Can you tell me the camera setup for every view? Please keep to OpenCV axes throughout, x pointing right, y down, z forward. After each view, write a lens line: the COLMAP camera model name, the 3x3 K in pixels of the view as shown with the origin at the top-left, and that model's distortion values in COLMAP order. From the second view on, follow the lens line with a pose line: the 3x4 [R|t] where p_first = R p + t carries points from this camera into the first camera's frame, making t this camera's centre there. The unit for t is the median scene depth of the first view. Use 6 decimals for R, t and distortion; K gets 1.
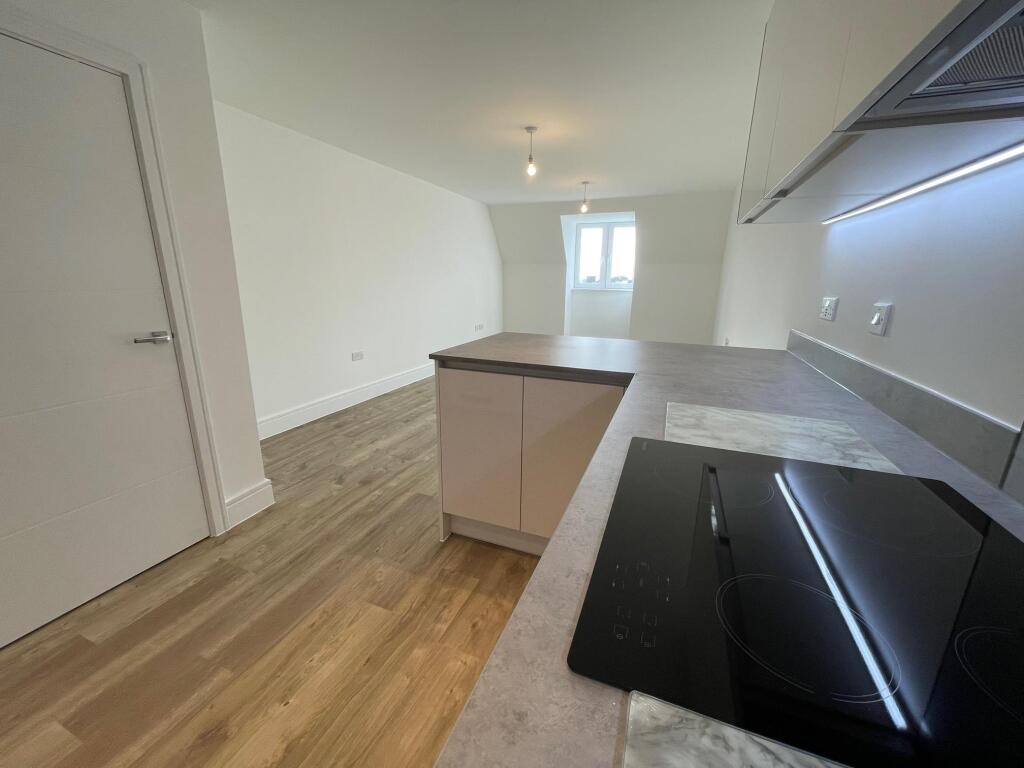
lens RADIAL K [[411.1, 0, 508.5], [0, 411.1, 383.6], [0, 0, 1]] dist [-0.004469, 0.000282]
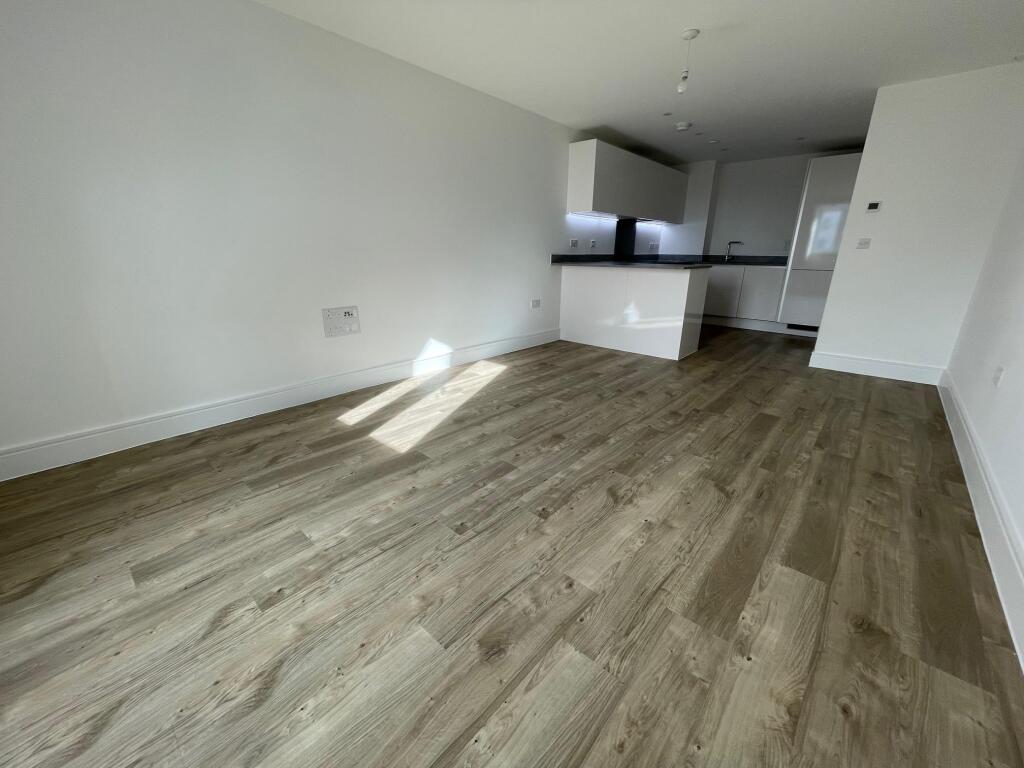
lens RADIAL K [[411.1, 0, 508.5], [0, 411.1, 383.6], [0, 0, 1]] dist [-0.004469, 0.000282]
pose [[-0.938109, -0.130013, 0.321012, 0.023064], [0.061990, 0.848870, 0.524955, -0.220667], [-0.340748, 0.512364, -0.788273, 0.973130]]
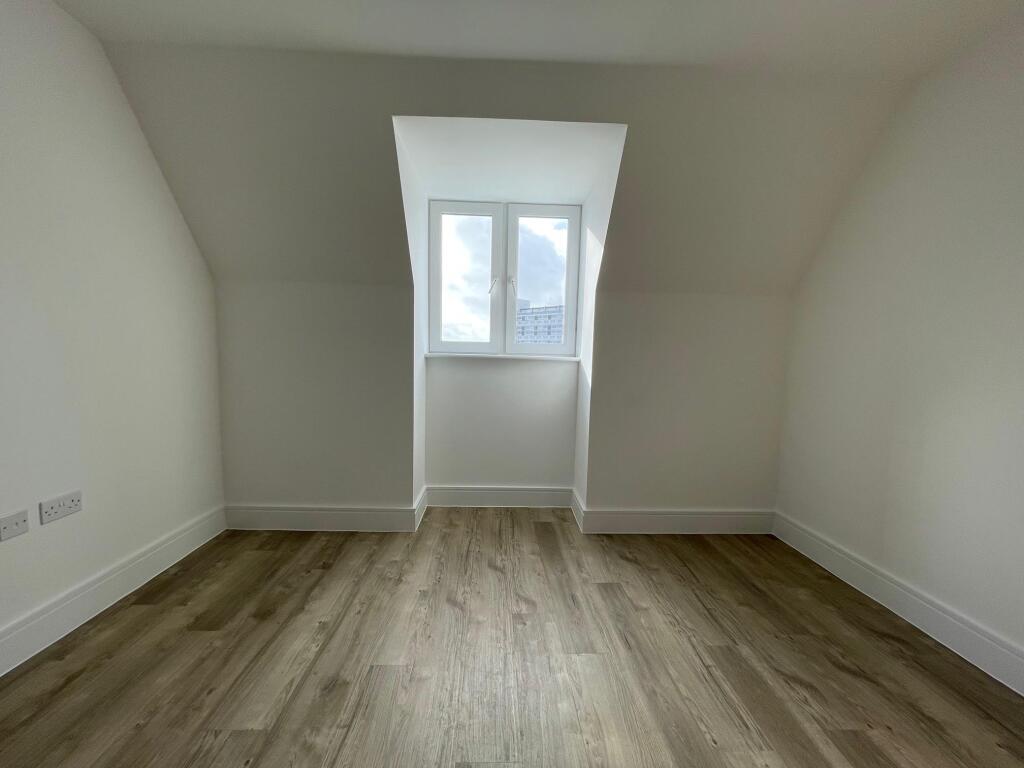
lens RADIAL K [[411.1, 0, 508.5], [0, 411.1, 383.6], [0, 0, 1]] dist [-0.004469, 0.000282]
pose [[0.914368, -0.023525, 0.404200, 0.069966], [0.088689, 0.985703, -0.143259, -0.148724], [-0.395051, 0.166839, 0.903382, 0.659470]]
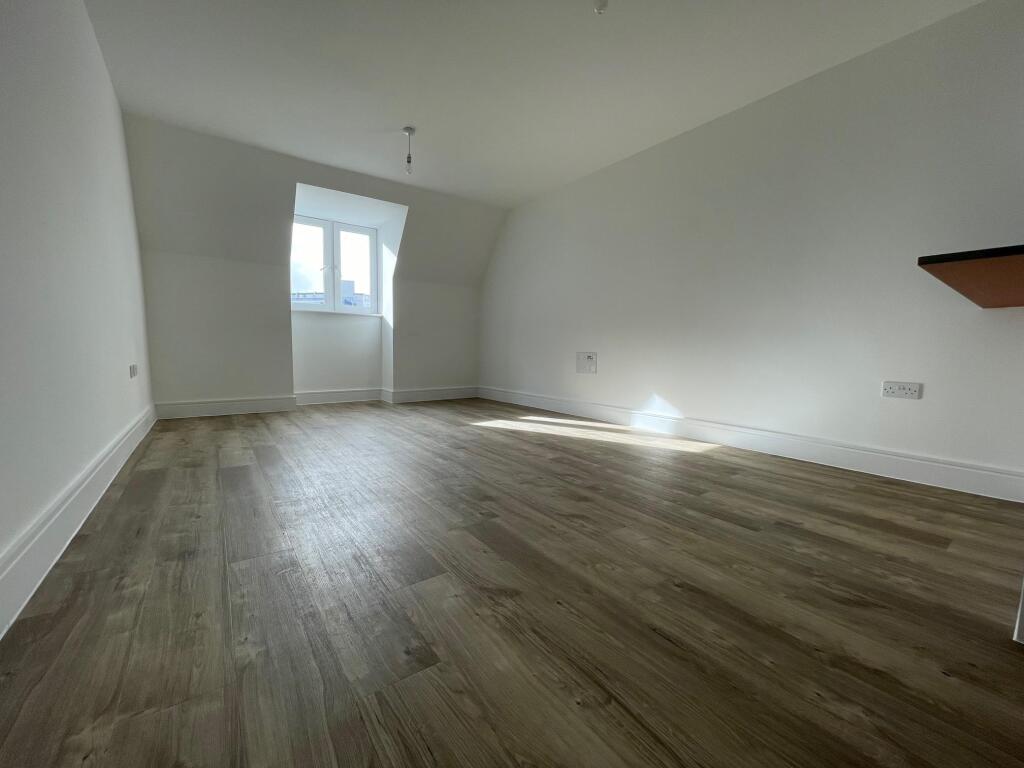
lens RADIAL K [[411.1, 0, 508.5], [0, 411.1, 383.6], [0, 0, 1]] dist [-0.004469, 0.000282]
pose [[0.532357, -0.078760, 0.842848, -0.222866], [0.203416, 0.978391, -0.037055, -0.026331], [-0.821716, 0.191175, 0.536874, 0.427097]]
